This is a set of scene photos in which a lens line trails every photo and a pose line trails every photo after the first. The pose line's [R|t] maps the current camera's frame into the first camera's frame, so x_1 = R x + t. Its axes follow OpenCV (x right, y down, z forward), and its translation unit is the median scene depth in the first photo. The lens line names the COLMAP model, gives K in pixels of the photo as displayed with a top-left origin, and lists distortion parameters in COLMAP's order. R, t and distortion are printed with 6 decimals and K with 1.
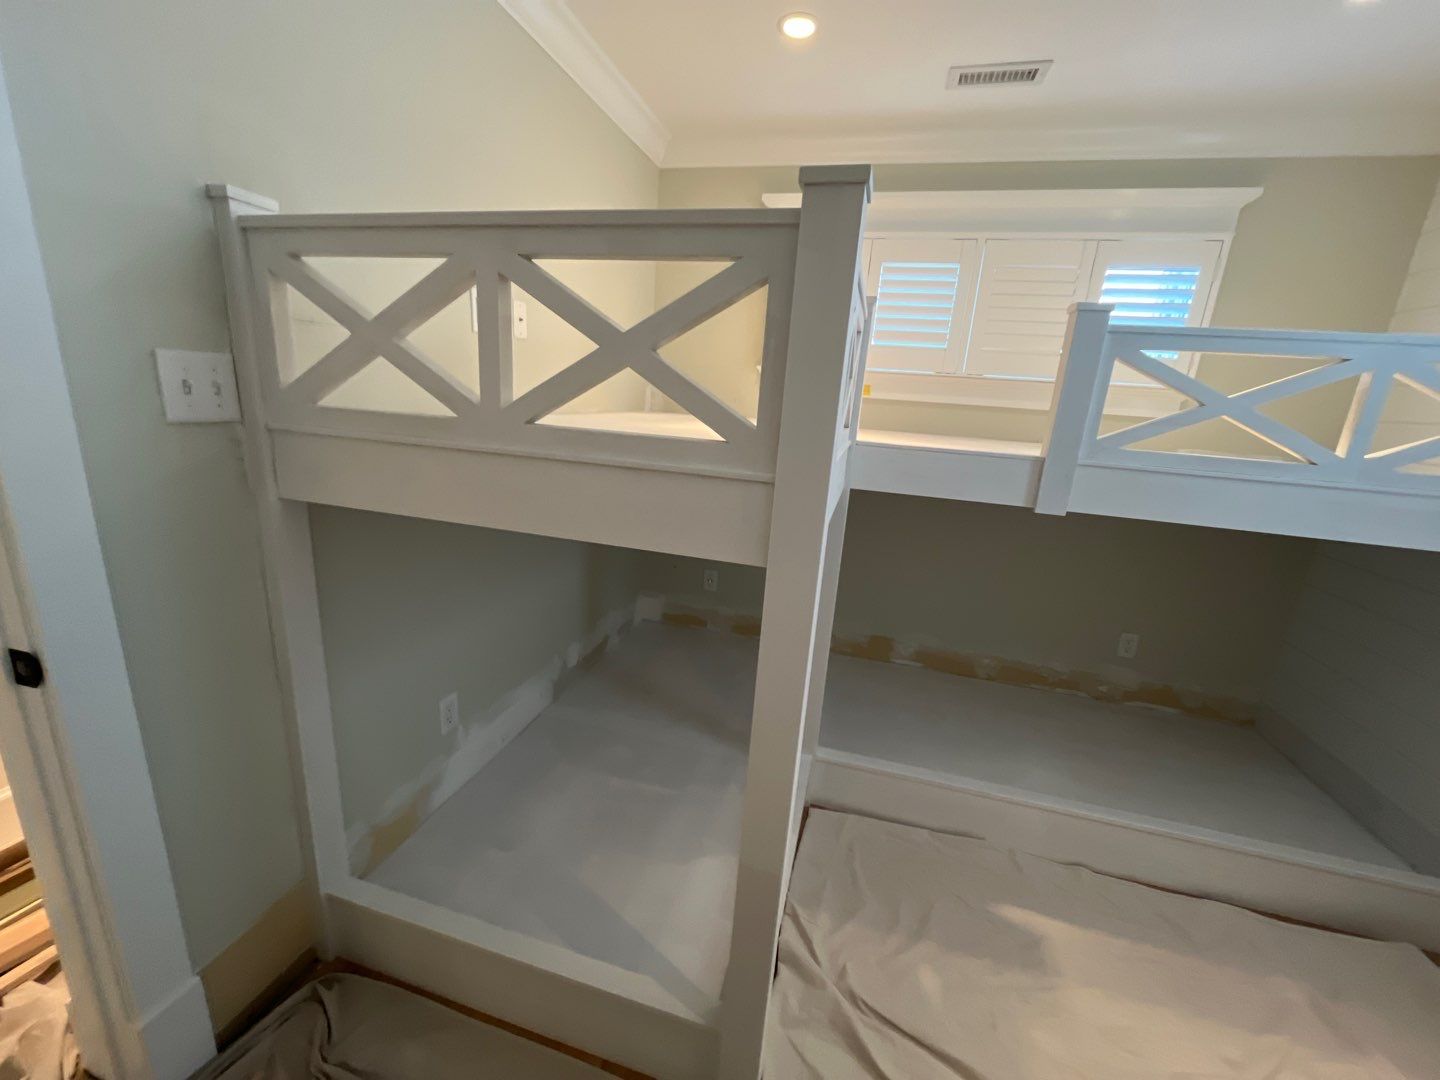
lens RADIAL K [[575.2, 0, 716.3], [0, 575.2, 543.4], [0, 0, 1]] dist [-0.002359, 0.000099]
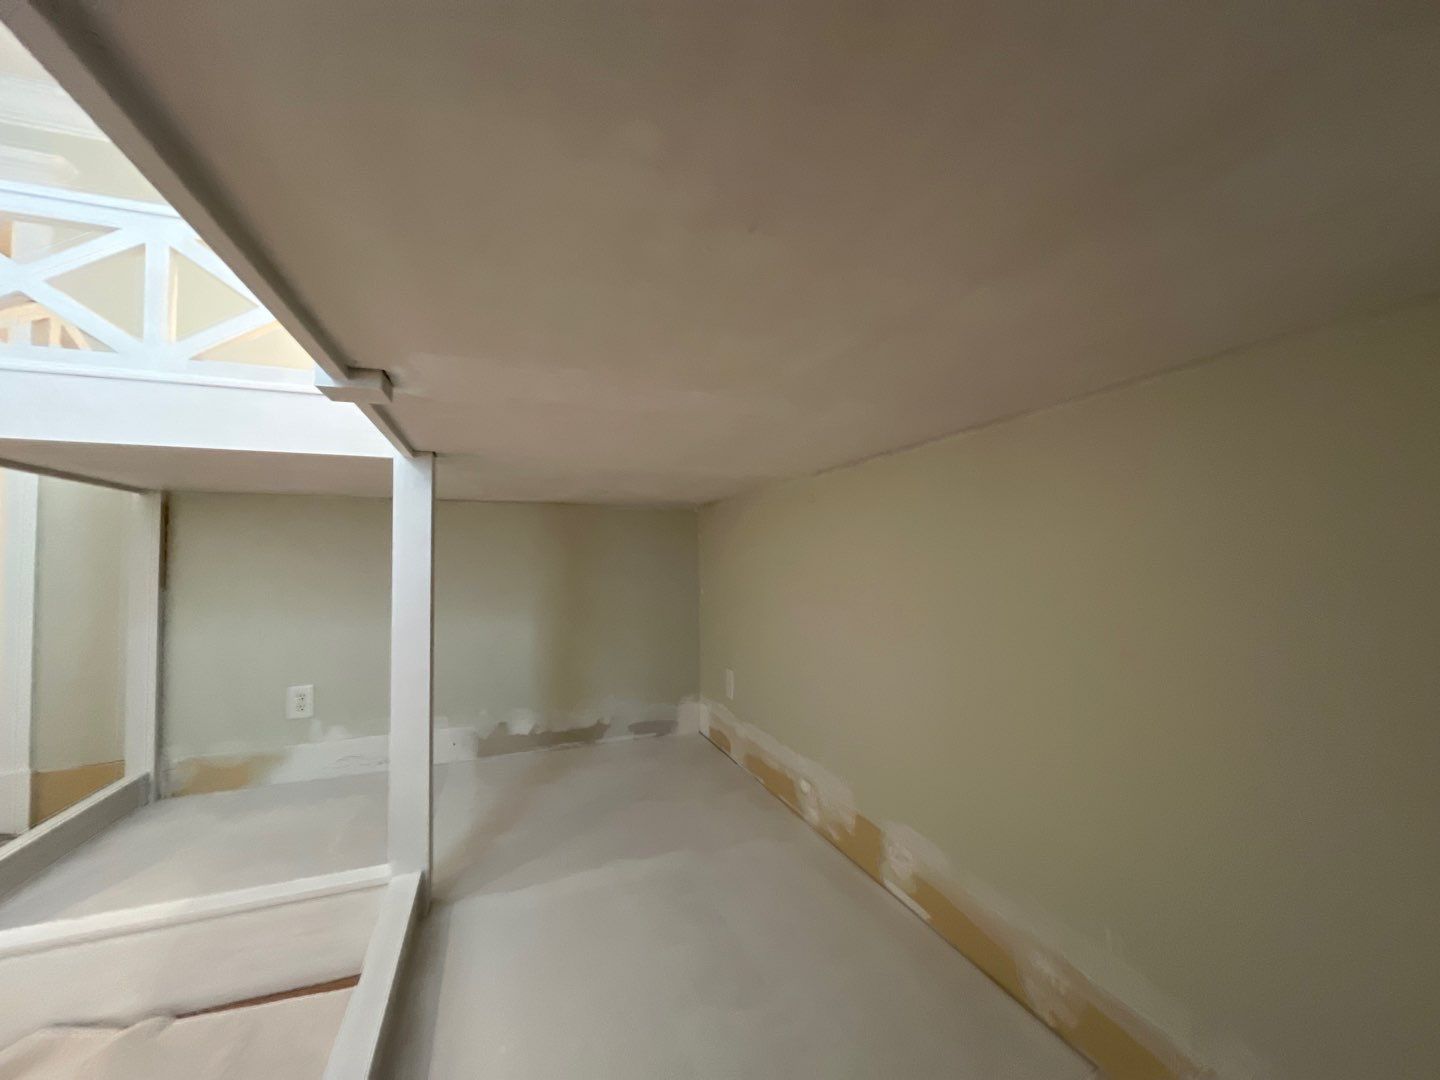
lens RADIAL K [[577.3, 0, 718.6], [0, 577.3, 542.7], [0, 0, 1]] dist [-0.004928, -0.000041]
pose [[0.585581, -0.100339, -0.804380, 1.223536], [-0.161468, 0.957986, -0.237047, 0.140415], [0.794369, 0.268692, 0.544777, 1.096202]]
